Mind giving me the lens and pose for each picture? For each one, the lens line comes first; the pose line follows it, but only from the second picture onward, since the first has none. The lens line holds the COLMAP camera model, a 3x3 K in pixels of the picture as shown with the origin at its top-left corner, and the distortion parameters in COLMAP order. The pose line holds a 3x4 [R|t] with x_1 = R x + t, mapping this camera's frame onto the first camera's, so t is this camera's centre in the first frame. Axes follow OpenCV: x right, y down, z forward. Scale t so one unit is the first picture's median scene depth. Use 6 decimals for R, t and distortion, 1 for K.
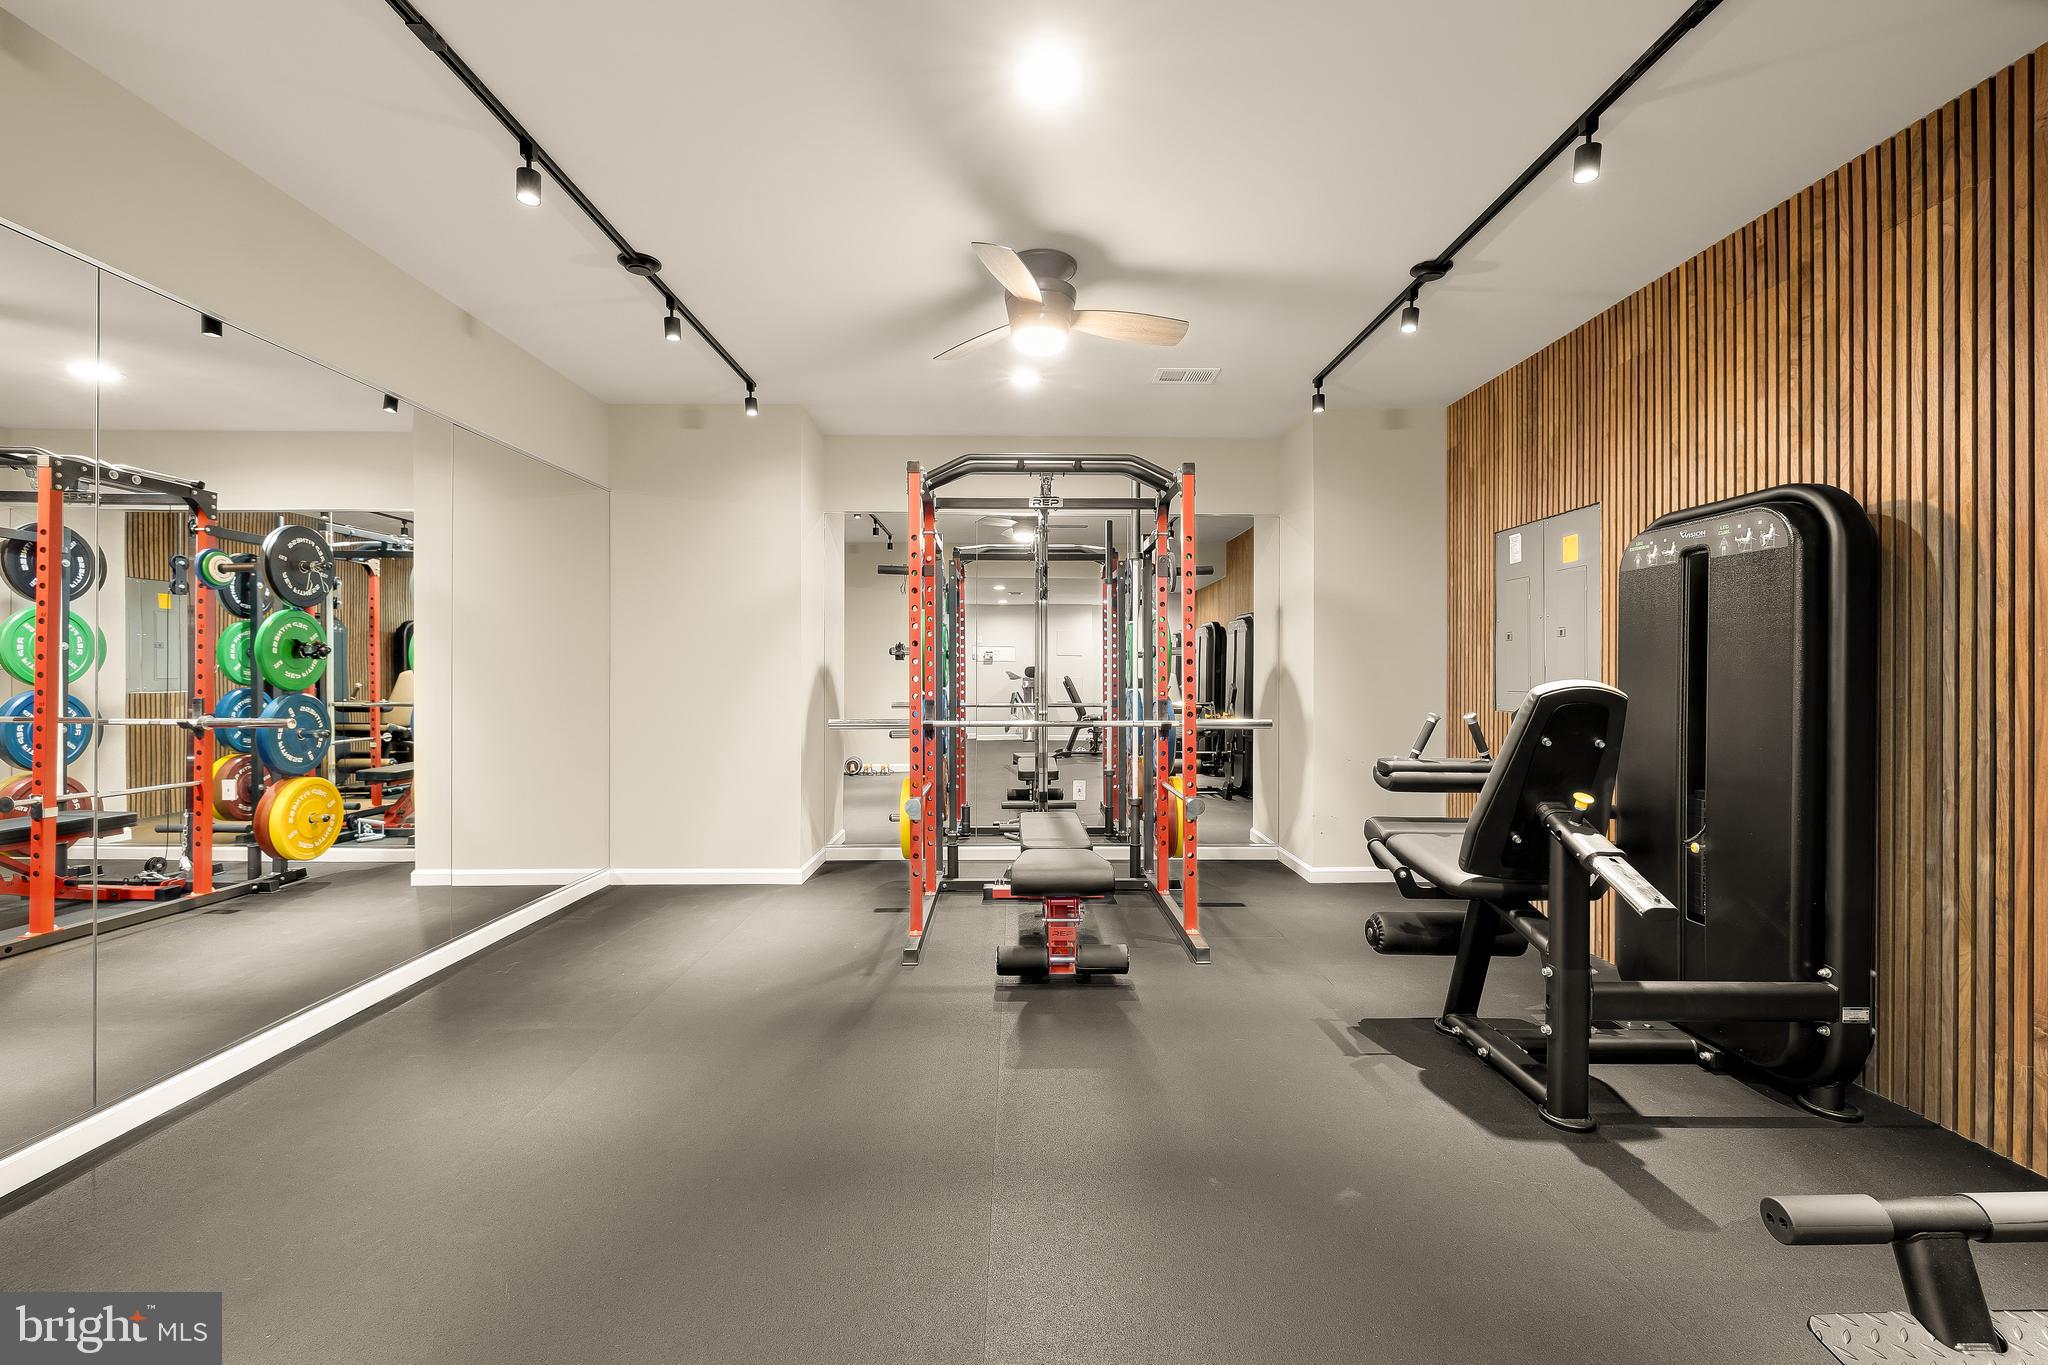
lens RADIAL K [[856.9, 0, 1022.0], [0, 856.9, 678.5], [0, 0, 1]] dist [0.001523, -0.000544]
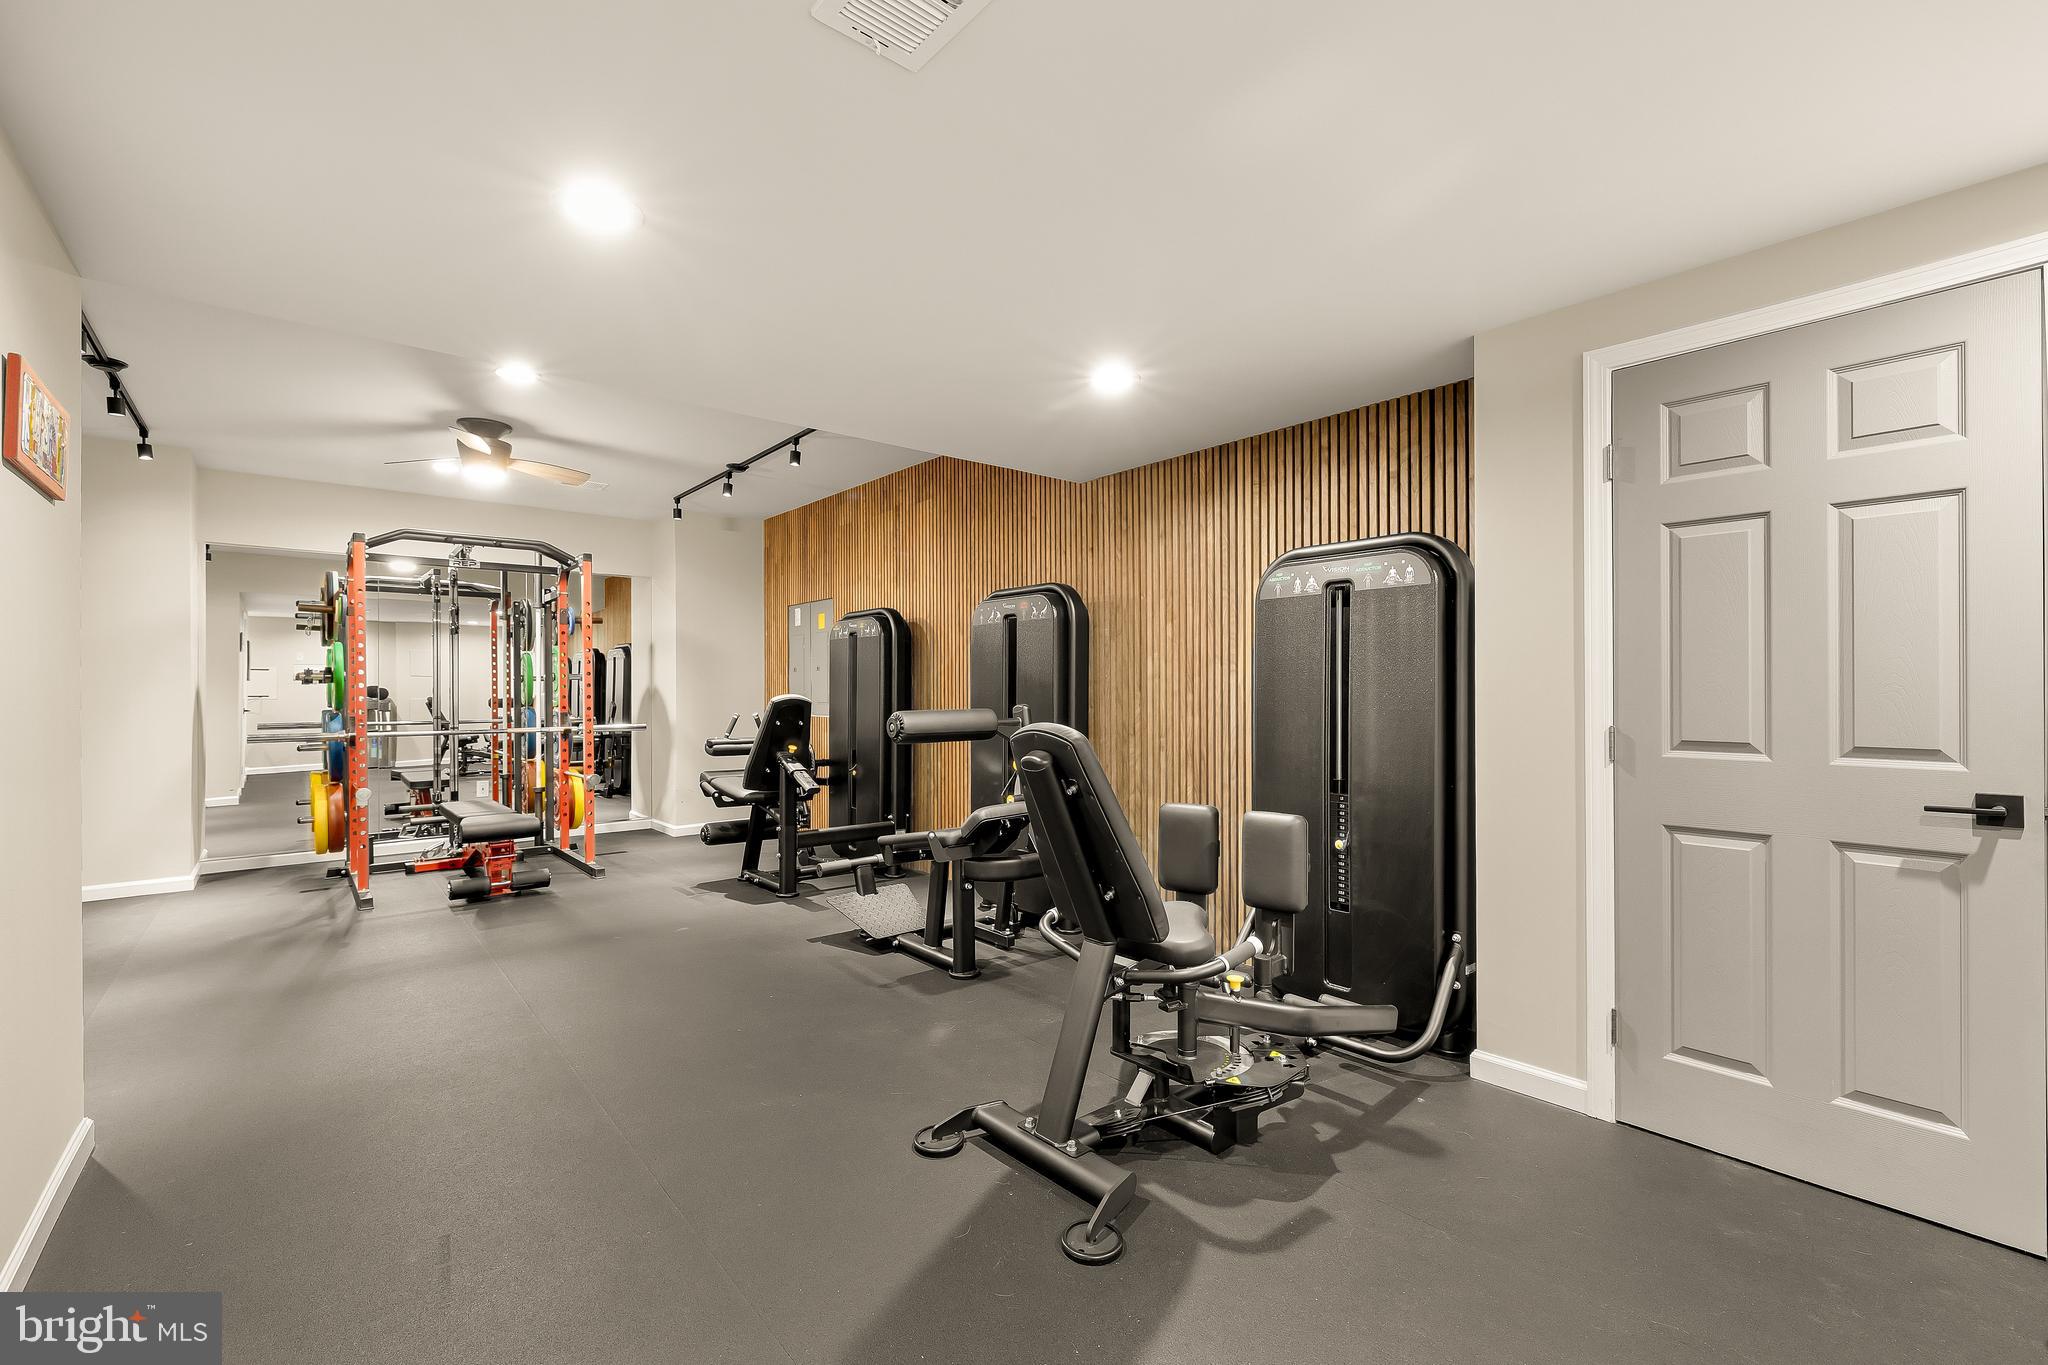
lens RADIAL K [[856.9, 0, 1022.0], [0, 856.9, 678.5], [0, 0, 1]] dist [0.001523, -0.000544]
pose [[0.767680, 0.002531, 0.640829, -0.194323], [0.012110, 0.999756, -0.018455, 0.005722], [-0.640719, 0.021928, 0.767462, -0.677777]]
